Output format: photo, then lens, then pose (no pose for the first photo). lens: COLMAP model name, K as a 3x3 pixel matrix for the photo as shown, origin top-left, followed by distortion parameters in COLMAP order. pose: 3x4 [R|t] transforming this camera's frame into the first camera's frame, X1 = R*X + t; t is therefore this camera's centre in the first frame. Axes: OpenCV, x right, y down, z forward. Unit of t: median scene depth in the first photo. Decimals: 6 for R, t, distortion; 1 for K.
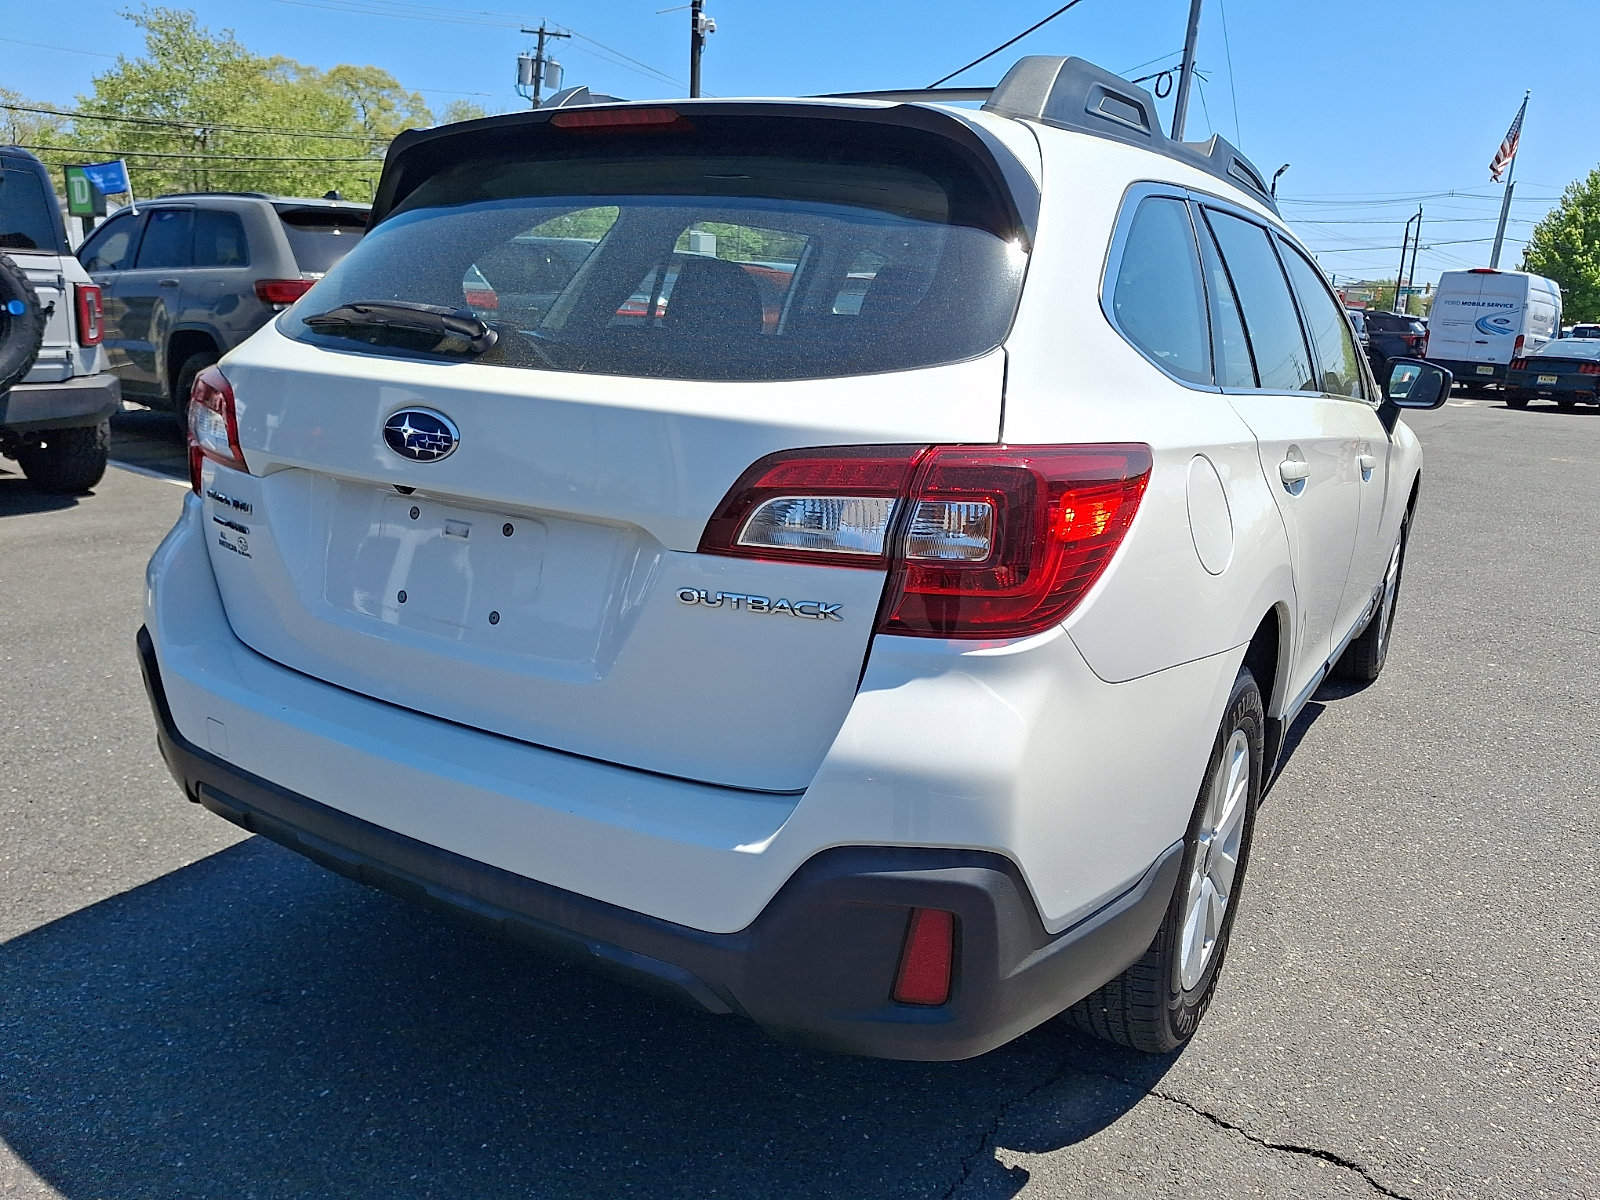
lens RADIAL K [[1224.4, 0, 809.1], [0, 1224.4, 605.4], [0, 0, 1]] dist [-0.002790, 0.009358]
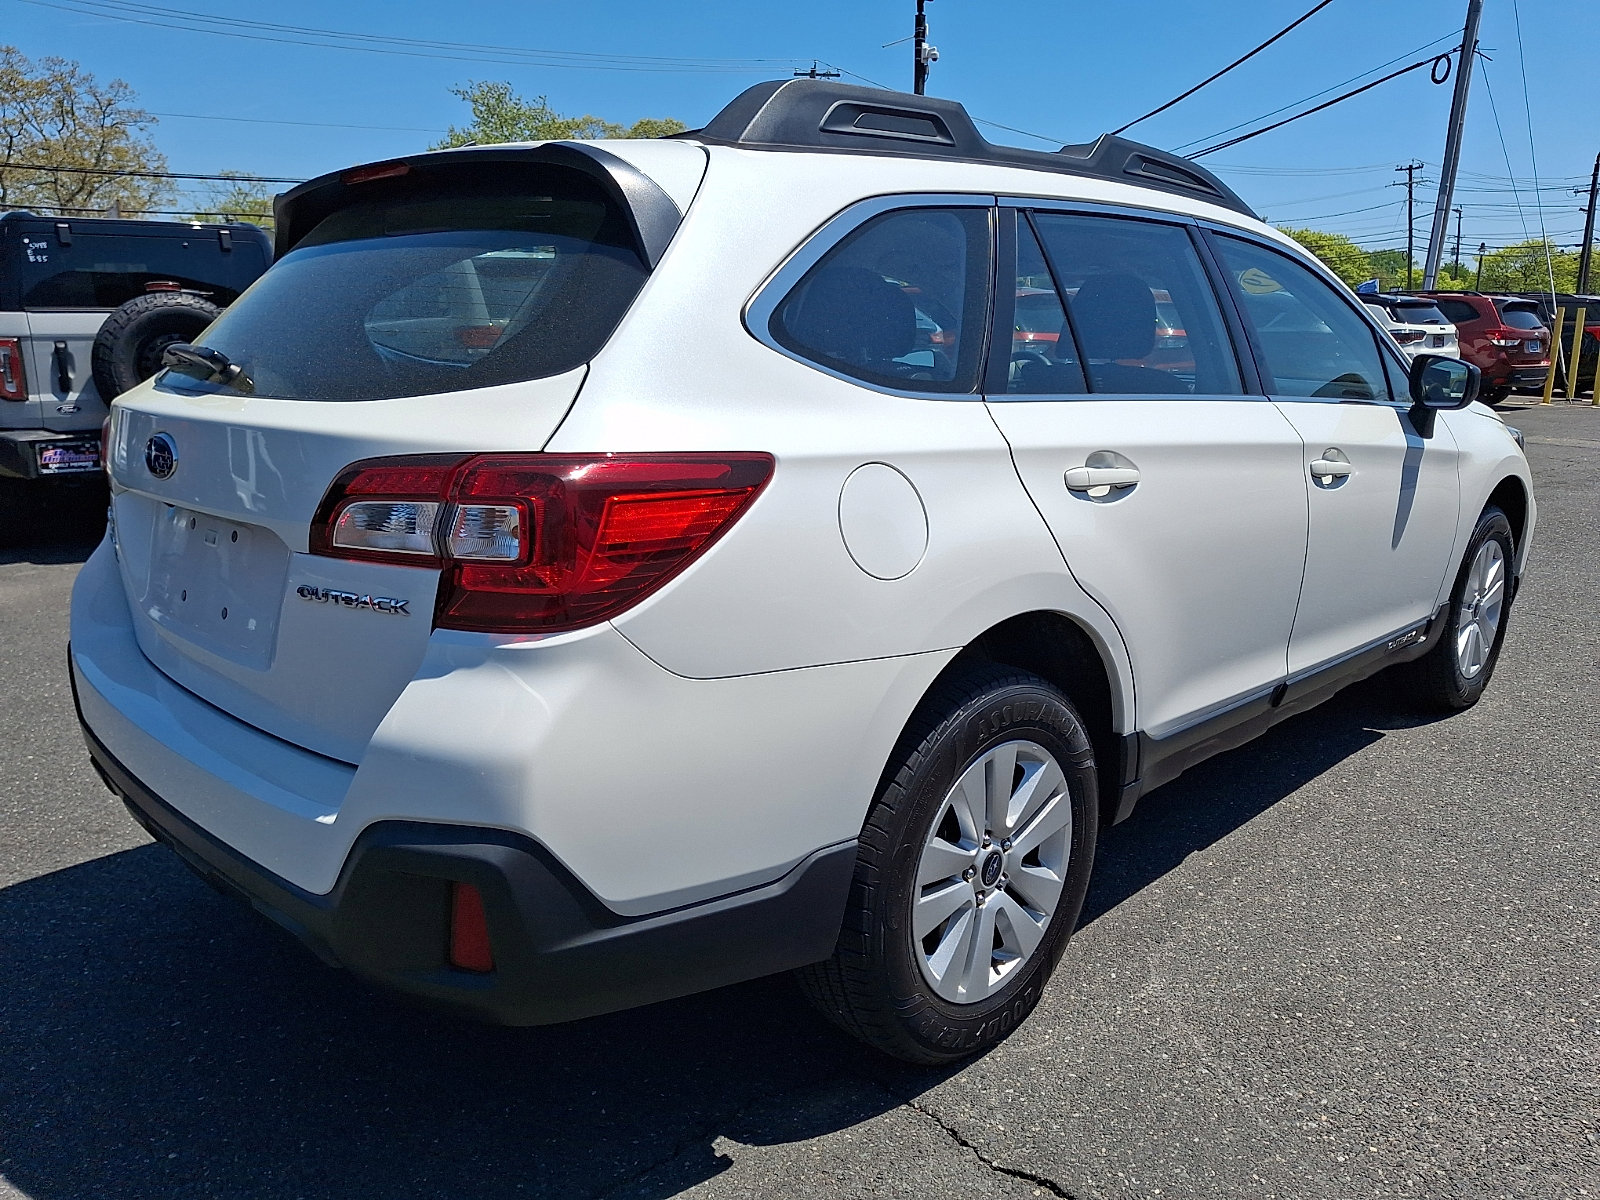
lens RADIAL K [[1224.4, 0, 809.1], [0, 1224.4, 605.4], [0, 0, 1]] dist [-0.002790, 0.009358]
pose [[0.971625, 0.010101, -0.236312, 0.573896], [-0.014662, 0.999738, -0.017550, 0.016181], [0.236073, 0.020517, 0.971519, 0.009003]]
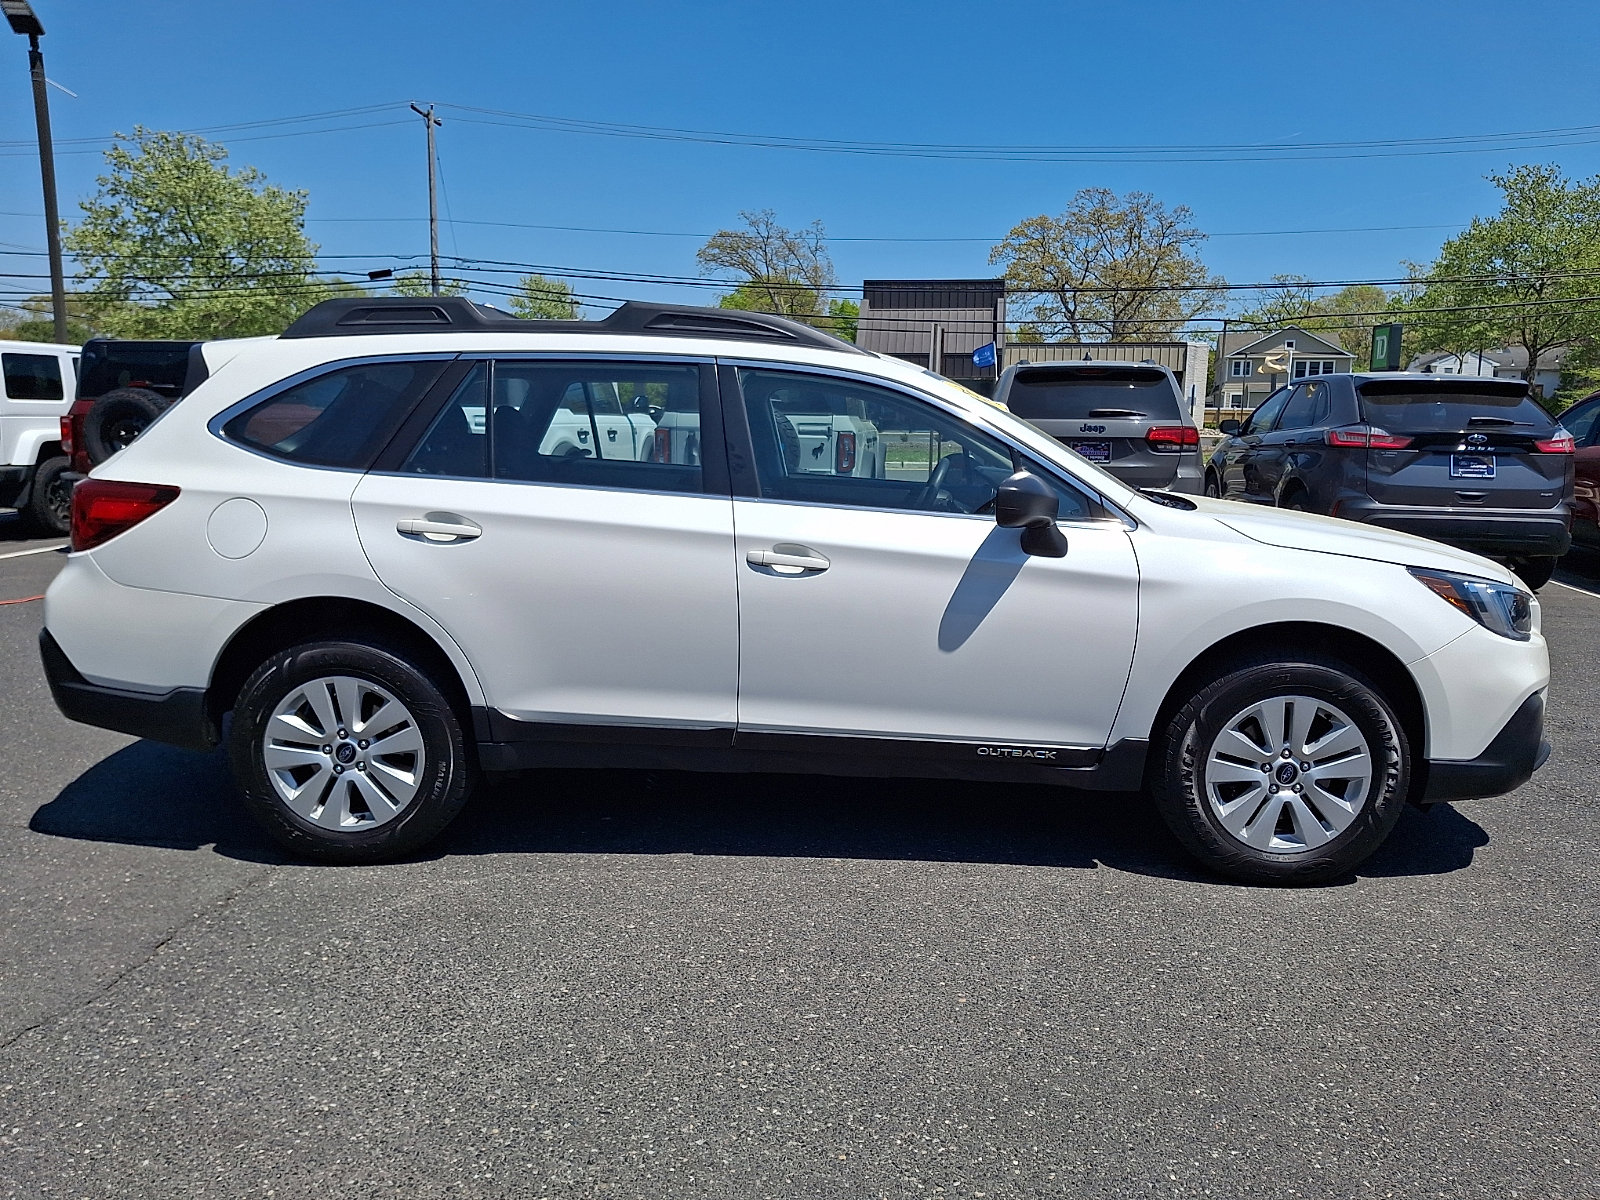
lens RADIAL K [[1237.6, 0, 827.0], [0, 1237.6, 594.5], [0, 0, 1]] dist [0.055417, -0.104865]
pose [[0.479674, 0.099407, -0.871797, 2.864886], [-0.208381, 0.978043, -0.003132, -0.181799], [0.852344, 0.183168, 0.489857, 0.962765]]
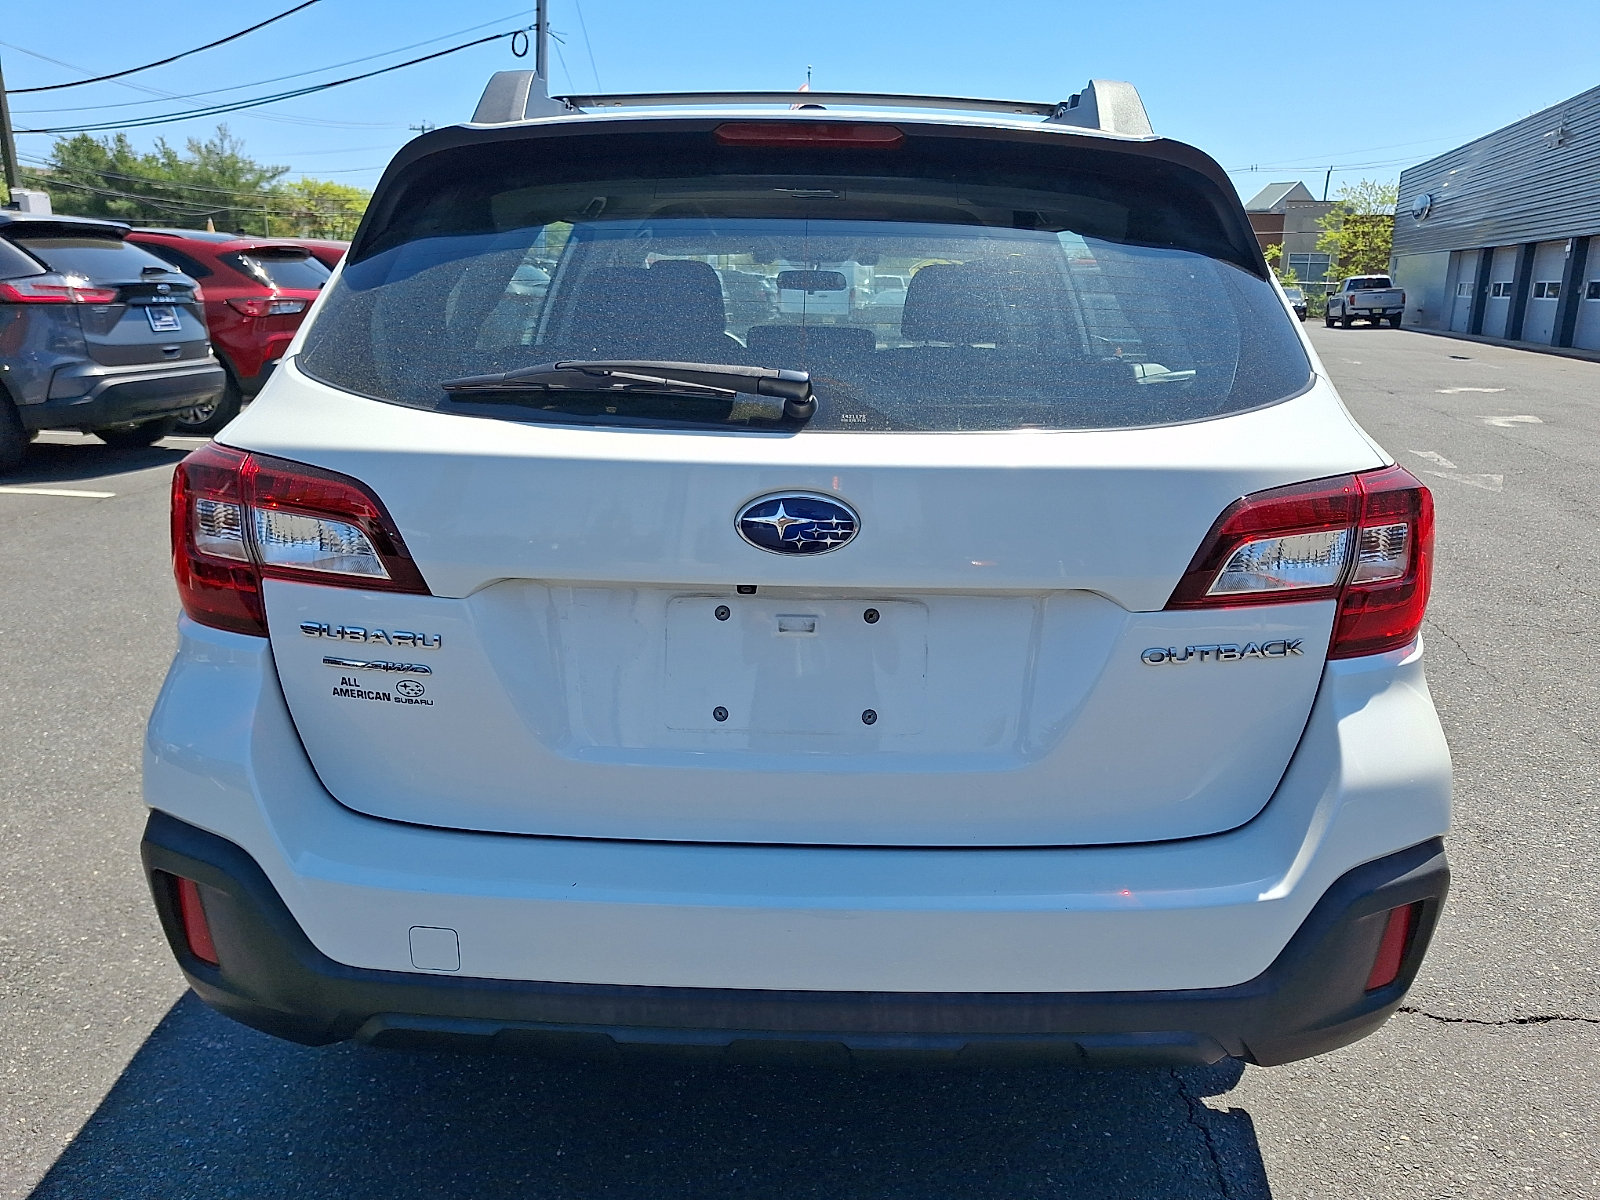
lens RADIAL K [[1174.0, 0, 814.3], [0, 1174.0, 601.6], [0, 0, 1]] dist [0.163697, -0.379617]
pose [[0.863673, -0.159596, 0.478120, -0.718097], [0.146560, 0.987081, 0.064741, -0.139314], [-0.482276, 0.014158, 0.875905, 0.285908]]
